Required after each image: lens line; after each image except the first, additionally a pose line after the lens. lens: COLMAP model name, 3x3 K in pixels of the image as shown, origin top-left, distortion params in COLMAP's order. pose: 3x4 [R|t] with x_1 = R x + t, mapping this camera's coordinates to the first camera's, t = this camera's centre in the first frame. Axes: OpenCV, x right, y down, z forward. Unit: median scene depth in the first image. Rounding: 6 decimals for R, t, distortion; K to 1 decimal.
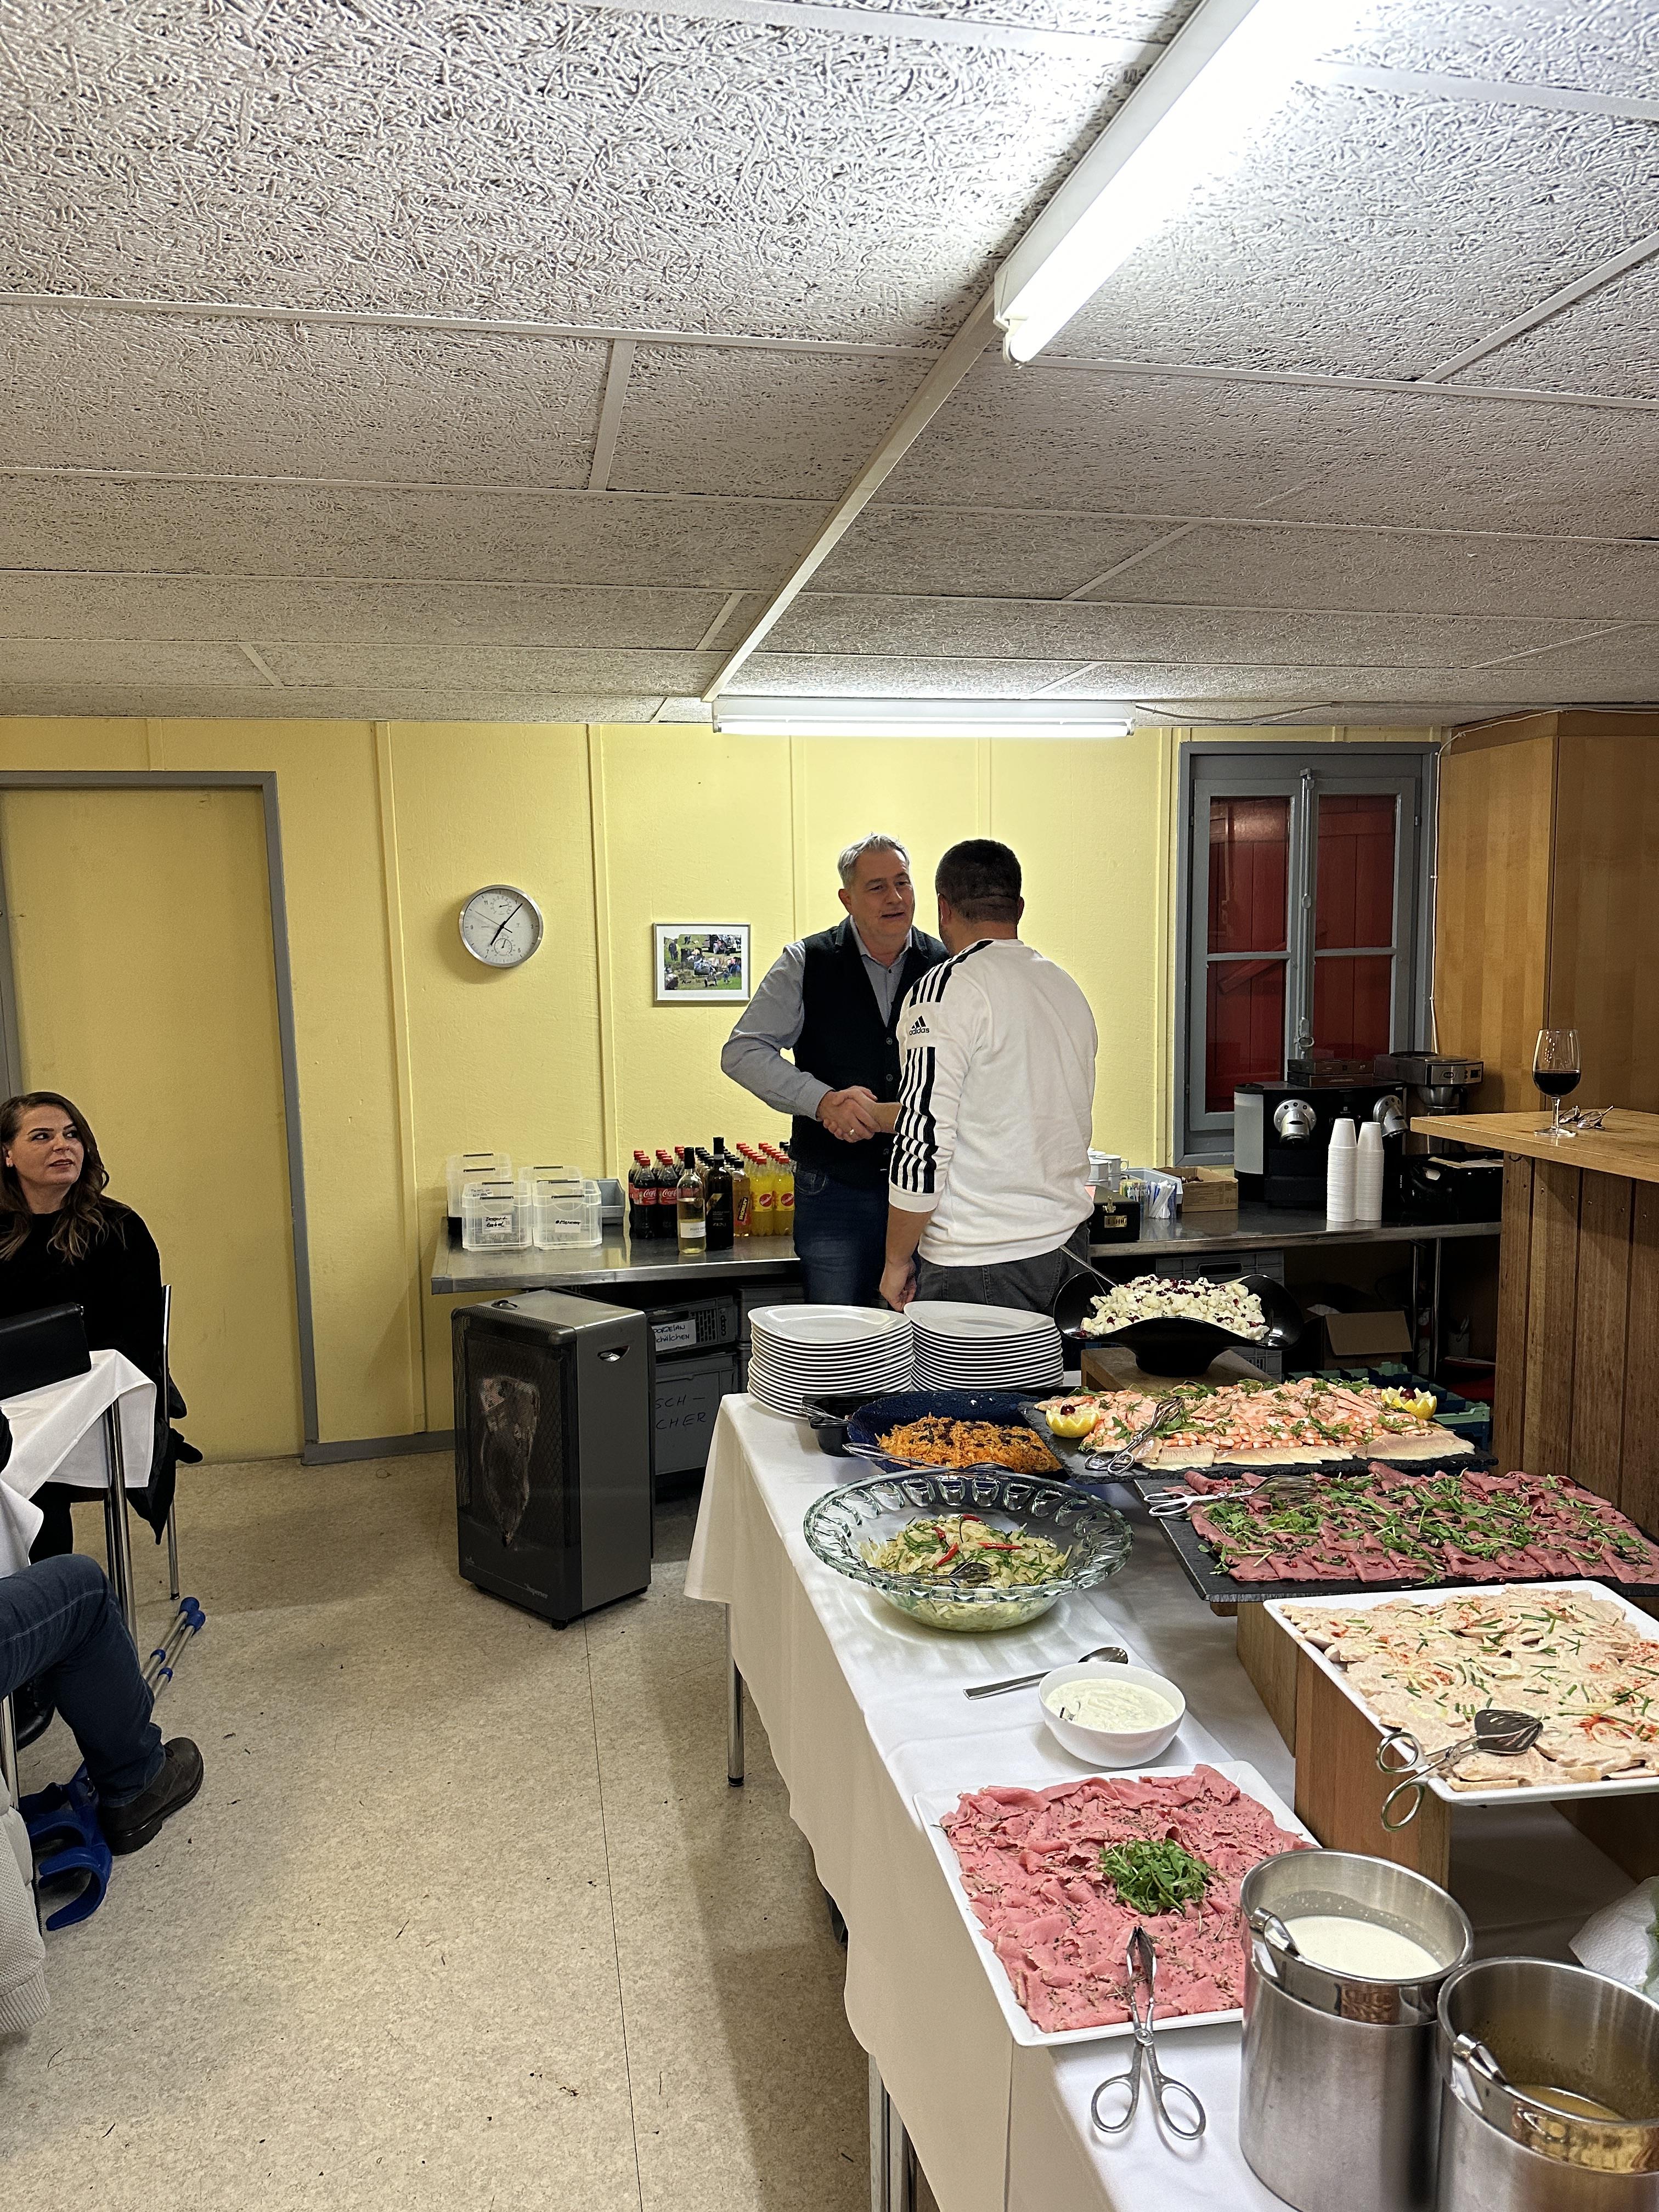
lens RADIAL K [[1521.8, 0, 758.6], [0, 1521.8, 1106.5], [0, 0, 1]] dist [0.110234, -0.135741]
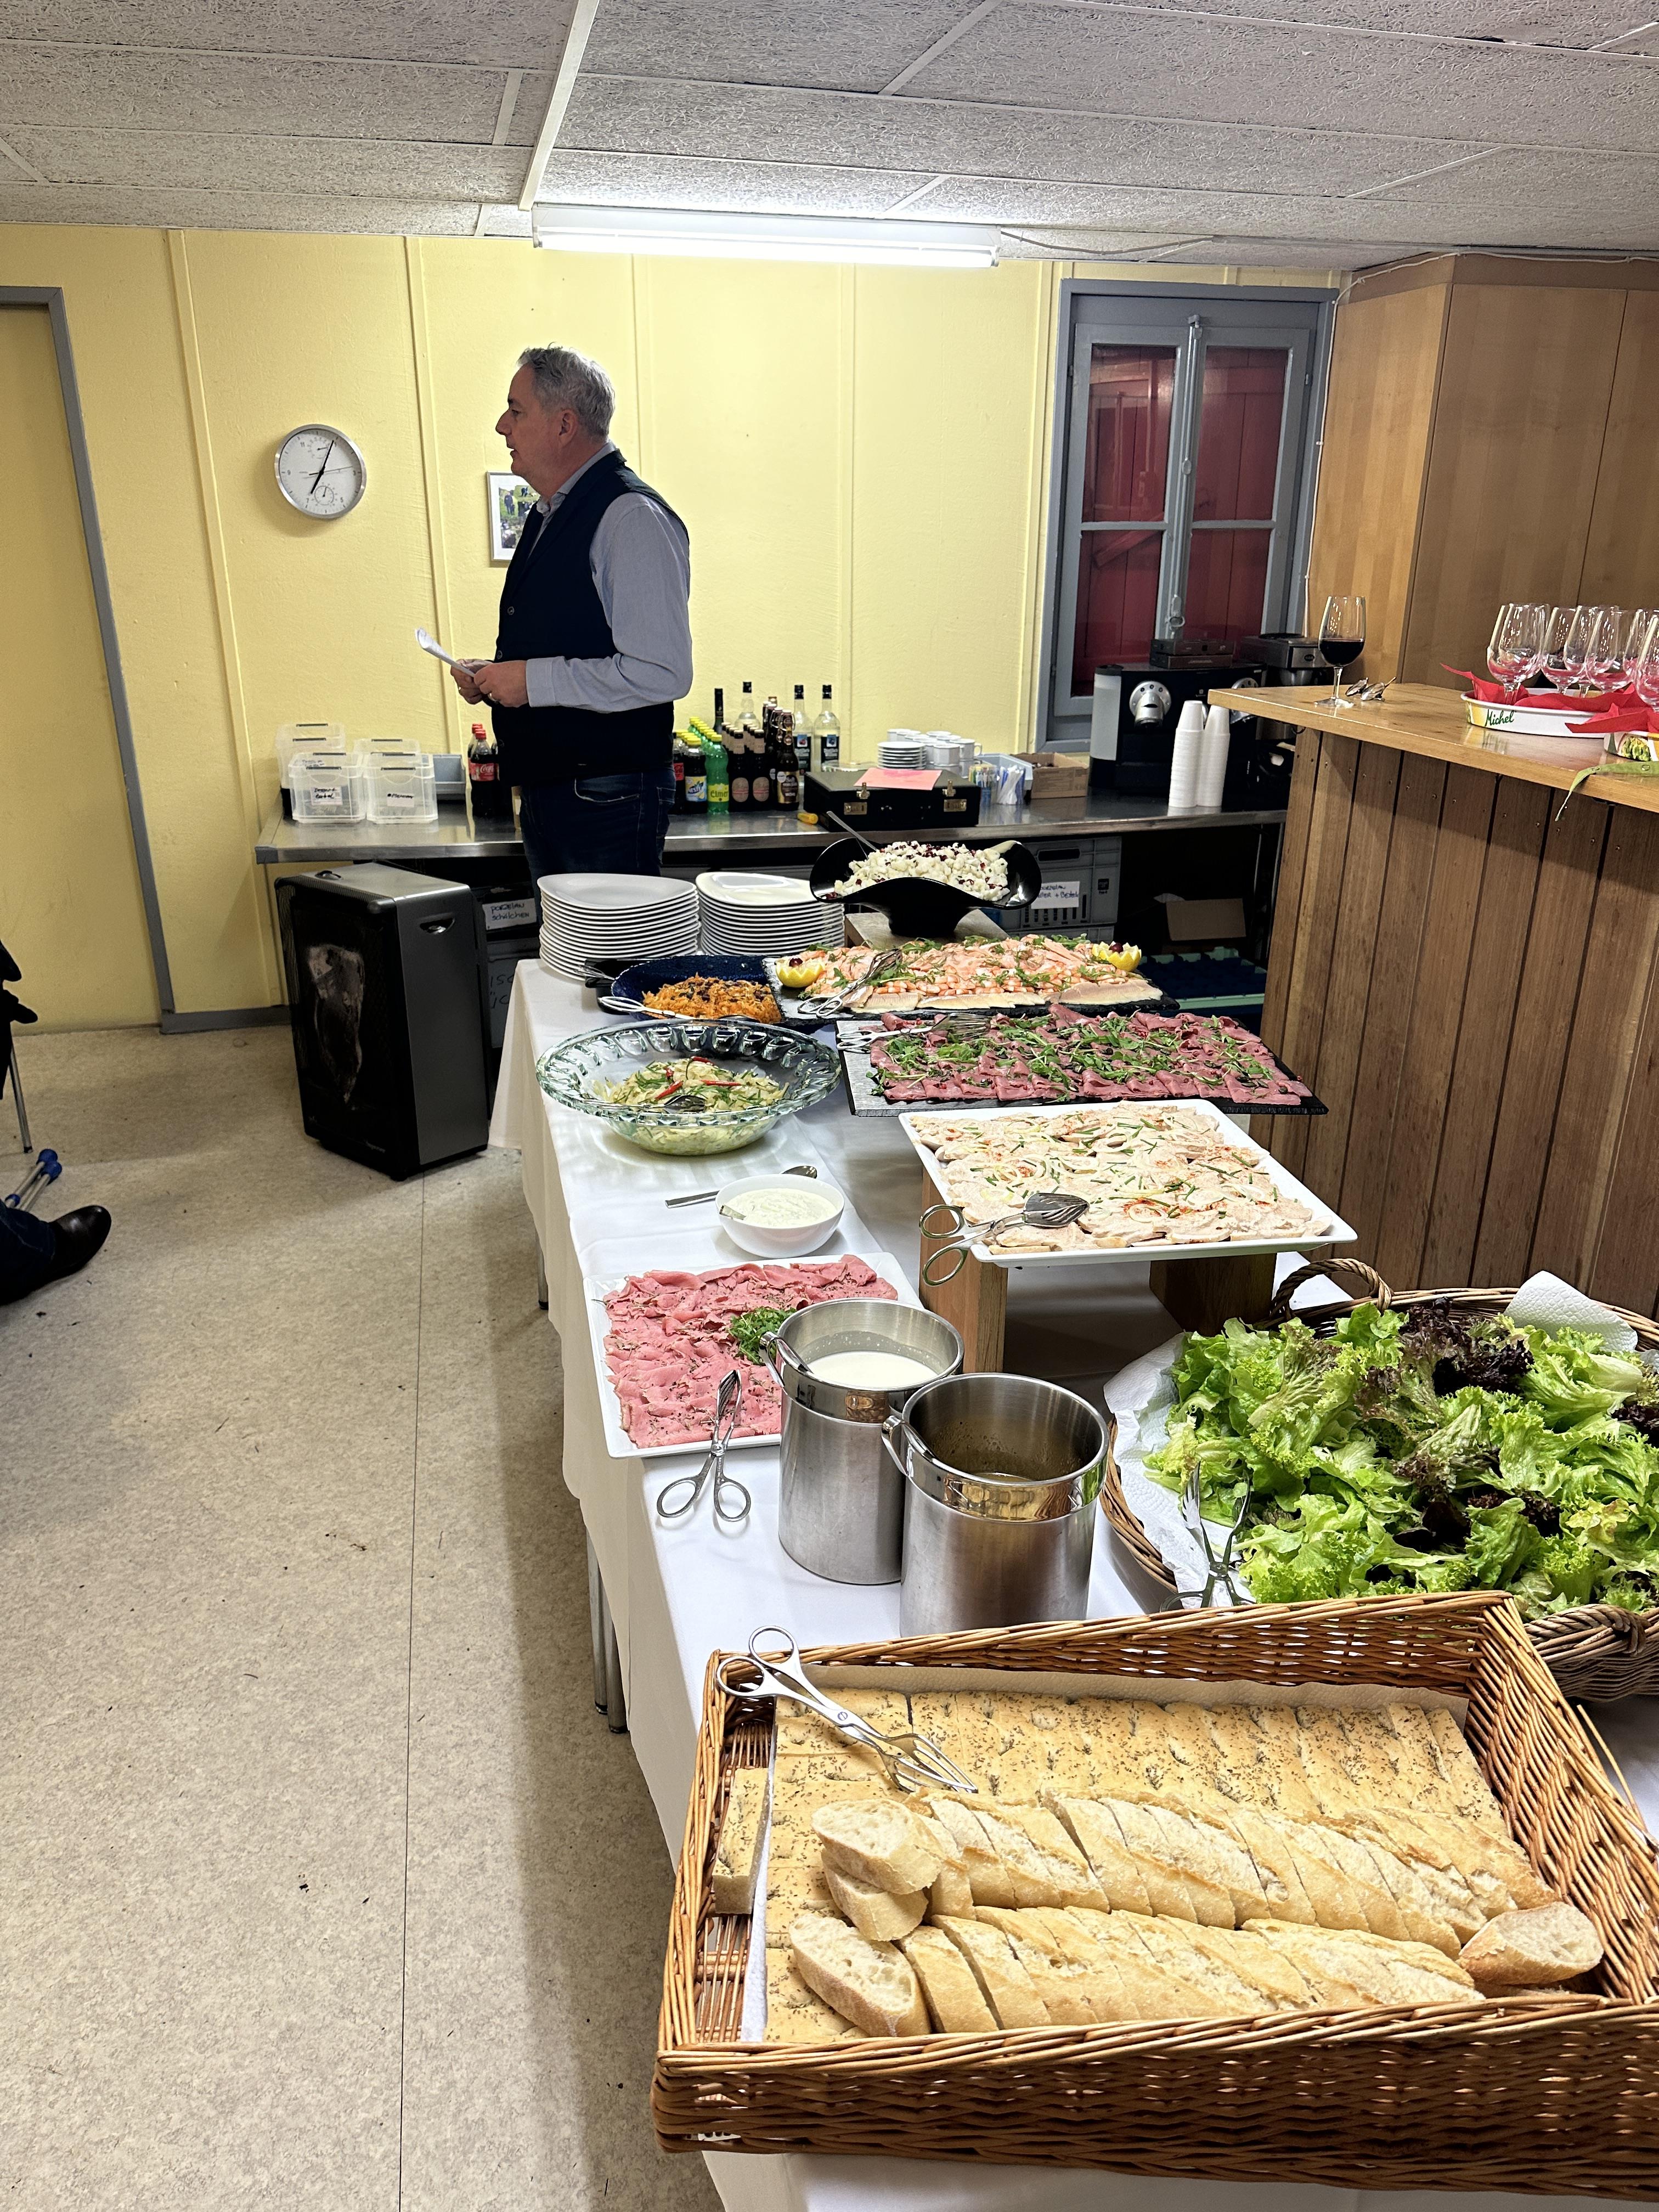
lens RADIAL K [[1539.1, 0, 771.2], [0, 1539.1, 1070.3], [0, 0, 1]] dist [0.151902, -0.213425]
pose [[0.999472, 0.008803, 0.031266, 0.115497], [-0.015653, 0.973962, 0.226170, 0.023318], [-0.028461, -0.226540, 0.973586, -0.038915]]
